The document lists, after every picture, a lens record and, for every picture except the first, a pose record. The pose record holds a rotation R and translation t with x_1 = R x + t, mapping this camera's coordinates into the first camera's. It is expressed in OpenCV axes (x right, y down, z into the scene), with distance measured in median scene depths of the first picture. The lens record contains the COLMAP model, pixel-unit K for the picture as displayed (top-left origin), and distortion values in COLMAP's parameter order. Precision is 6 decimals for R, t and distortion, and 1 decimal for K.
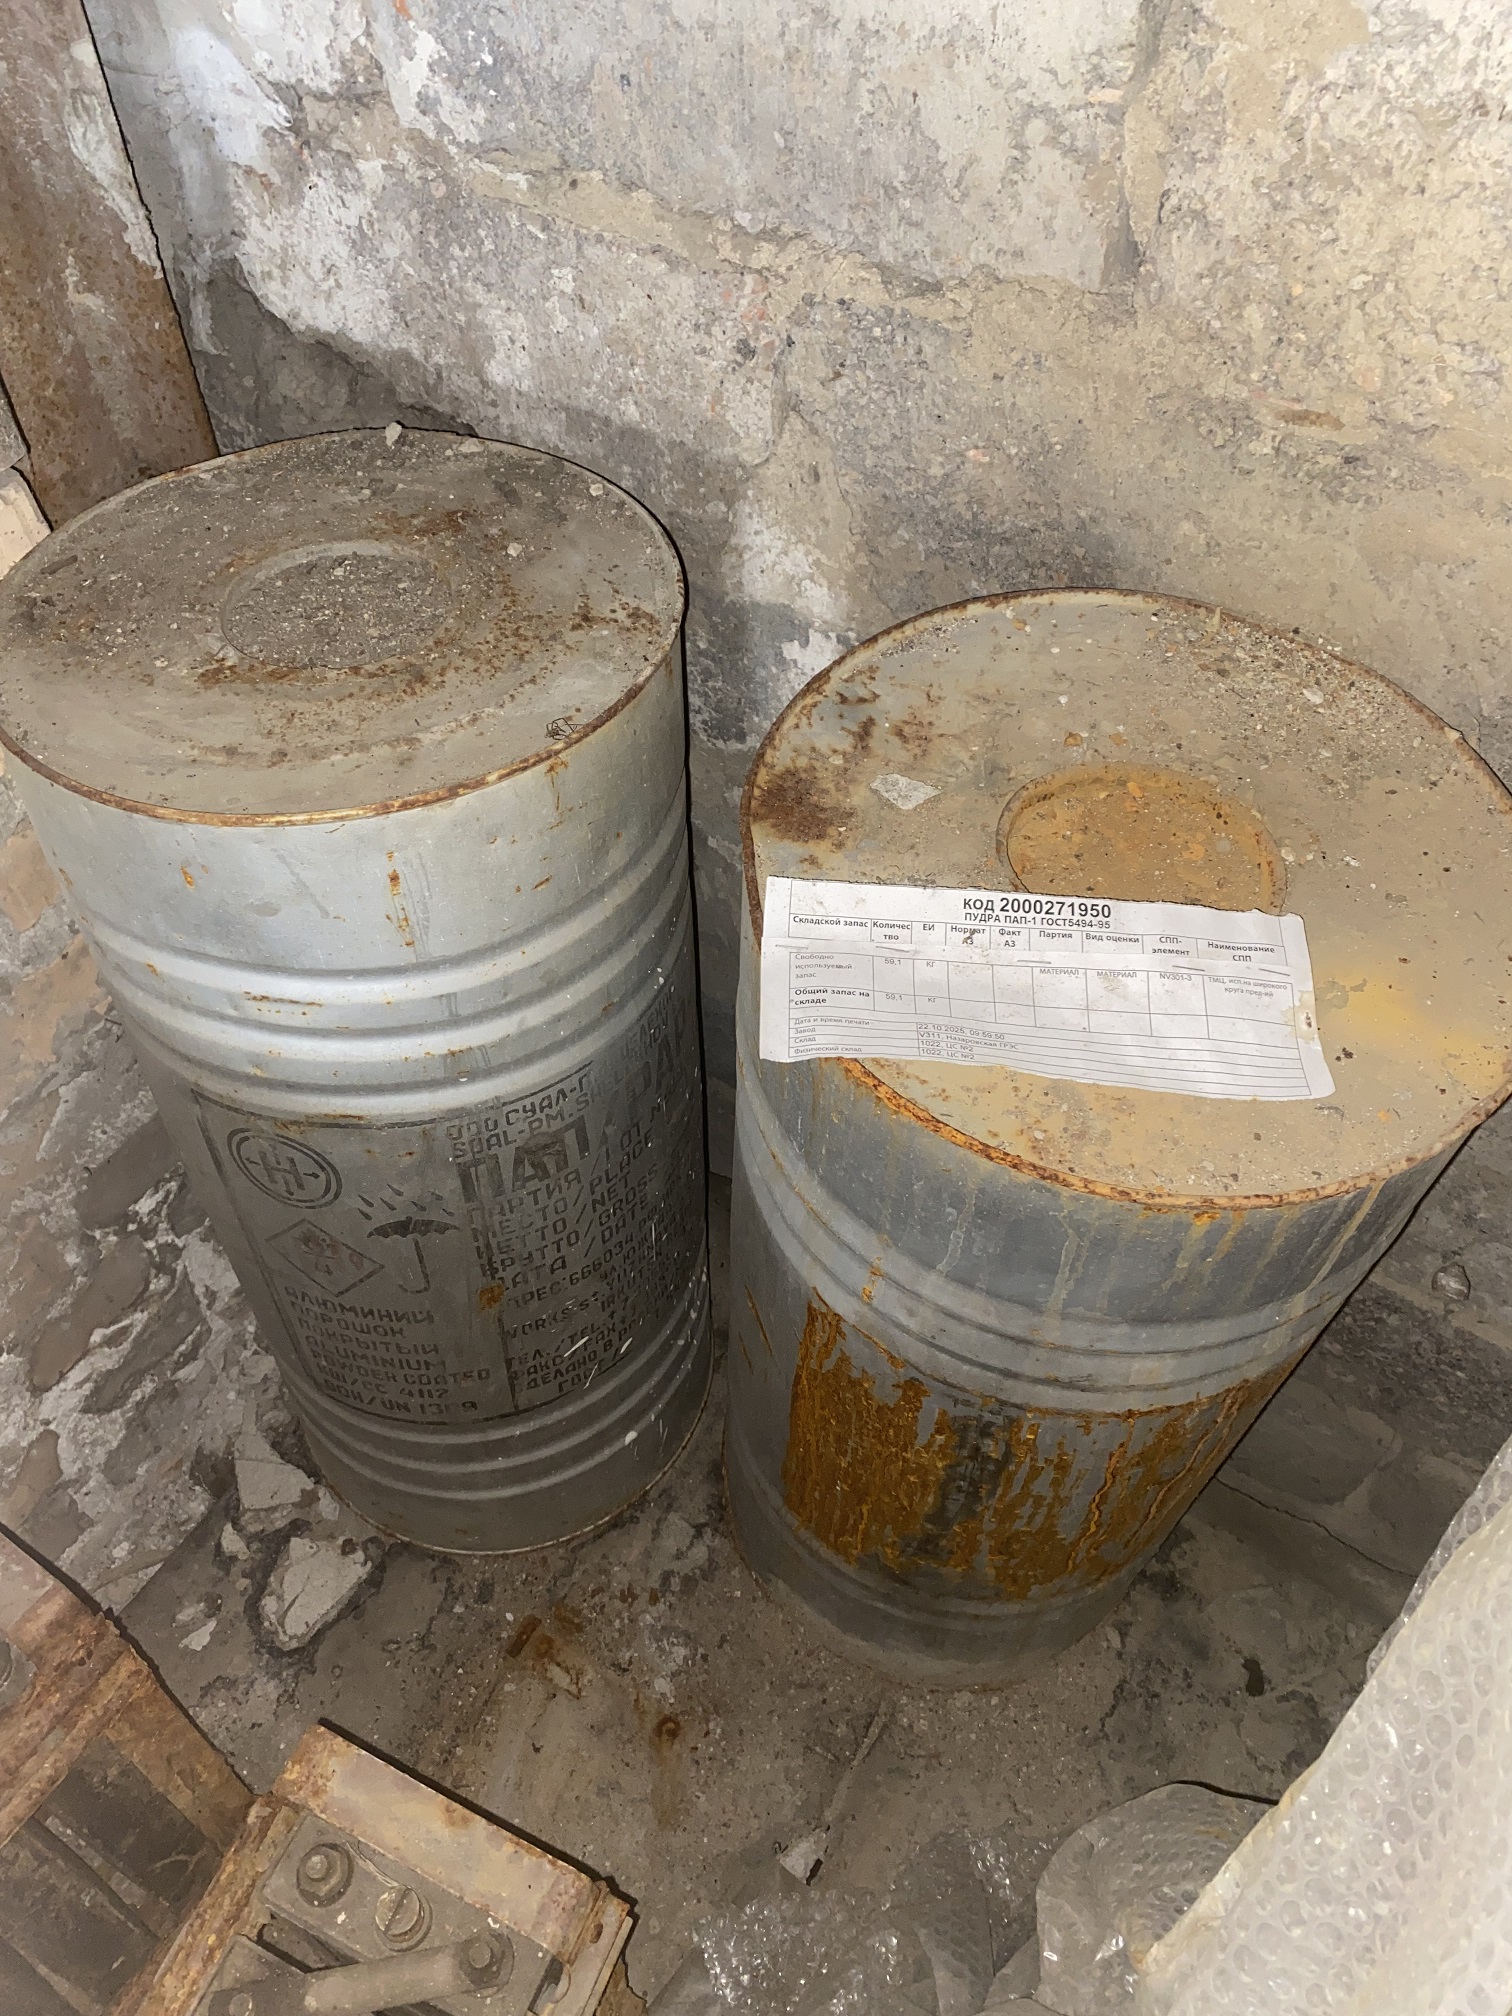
lens RADIAL K [[1533.5, 0, 751.1], [0, 1533.5, 1007.3], [0, 0, 1]] dist [0.034005, -0.039271]
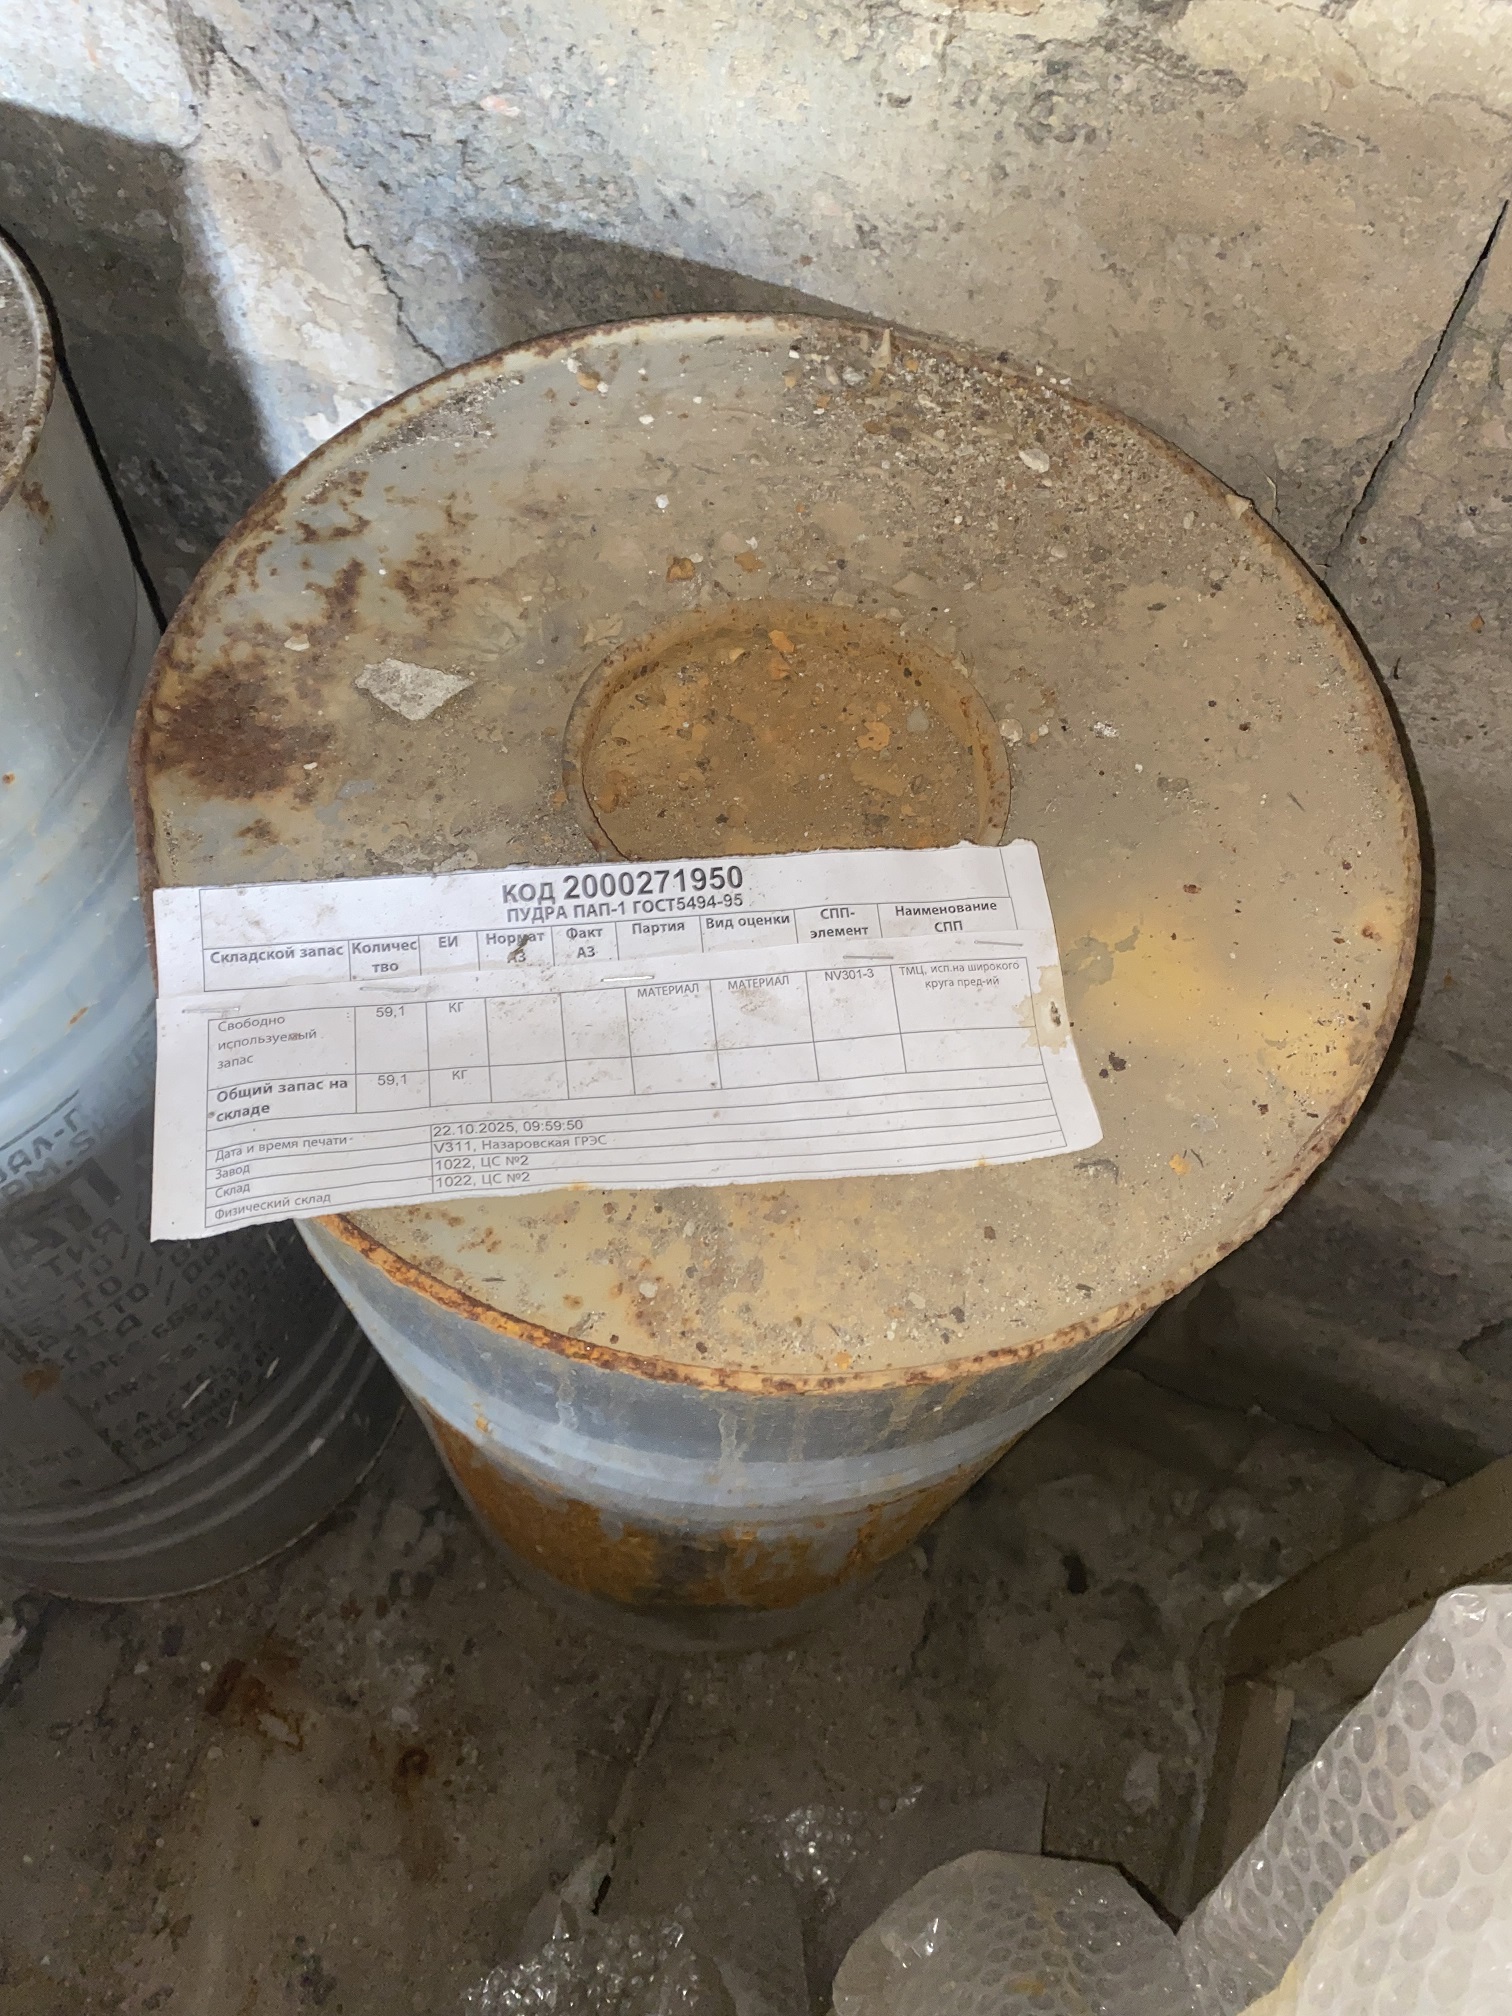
lens RADIAL K [[1533.5, 0, 751.7], [0, 1533.5, 997.1], [0, 0, 1]] dist [0.034005, -0.039271]
pose [[0.984906, -0.134115, 0.109422, 0.134787], [0.113760, 0.978016, 0.174768, -0.101062], [-0.130456, -0.159682, 0.978511, 0.315022]]
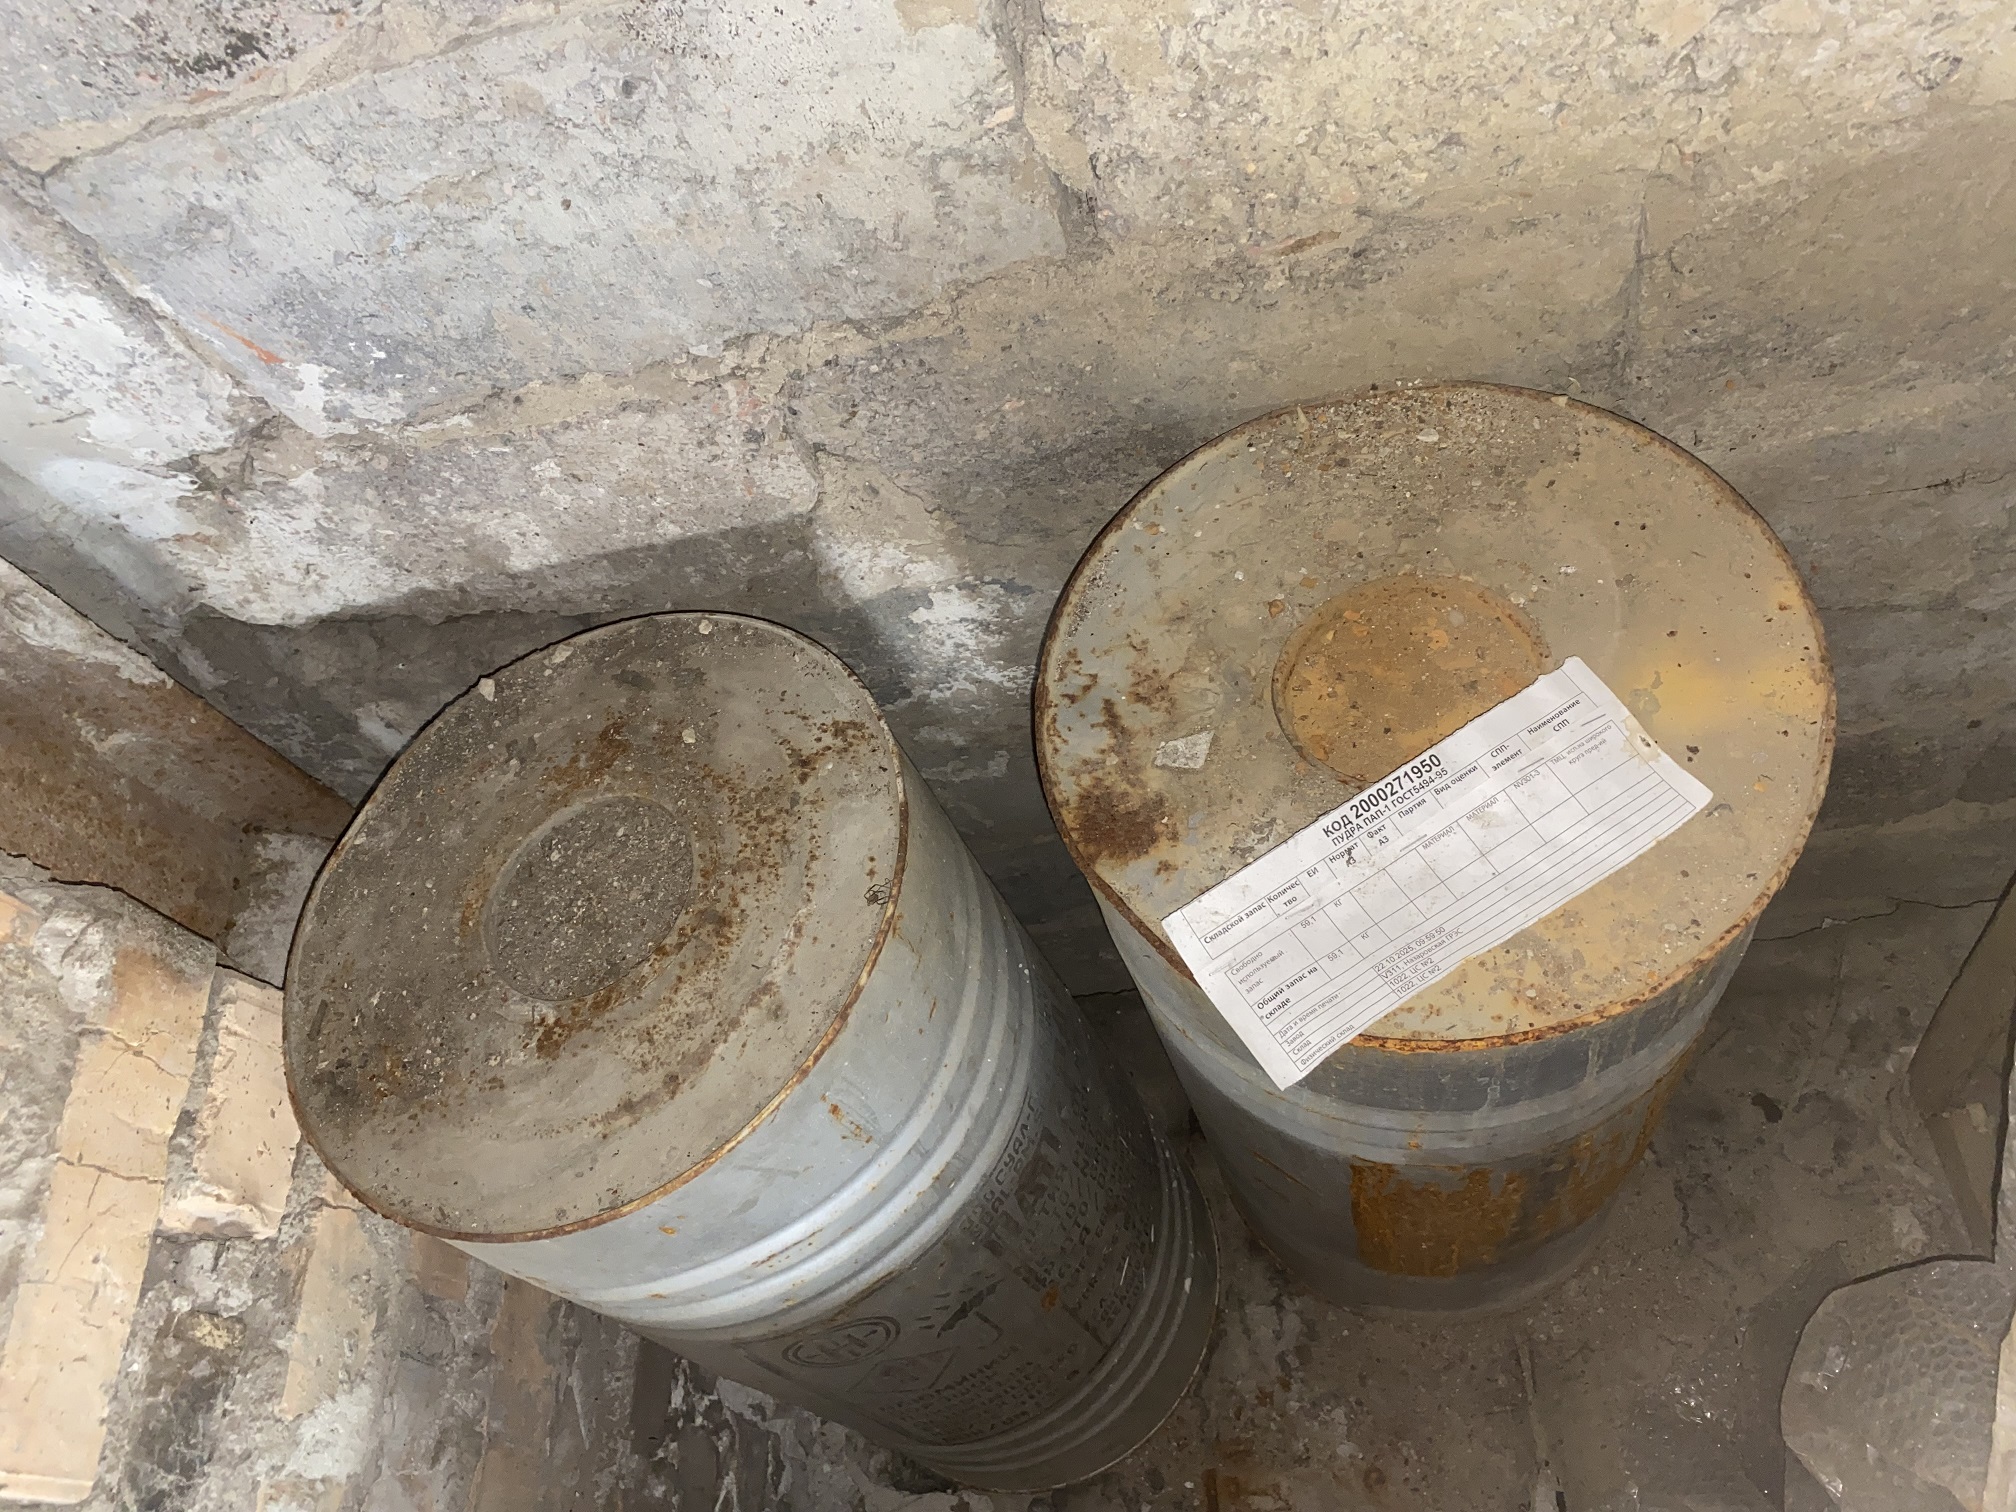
lens RADIAL K [[1533.5, 0, 993.1], [0, 1533.5, 751.6], [0, 0, 1]] dist [0.034005, -0.039271]
pose [[0.810138, -0.581985, 0.070490, -0.072611], [0.575372, 0.812396, 0.094654, -0.284007], [-0.112353, -0.036125, 0.993011, -0.019394]]
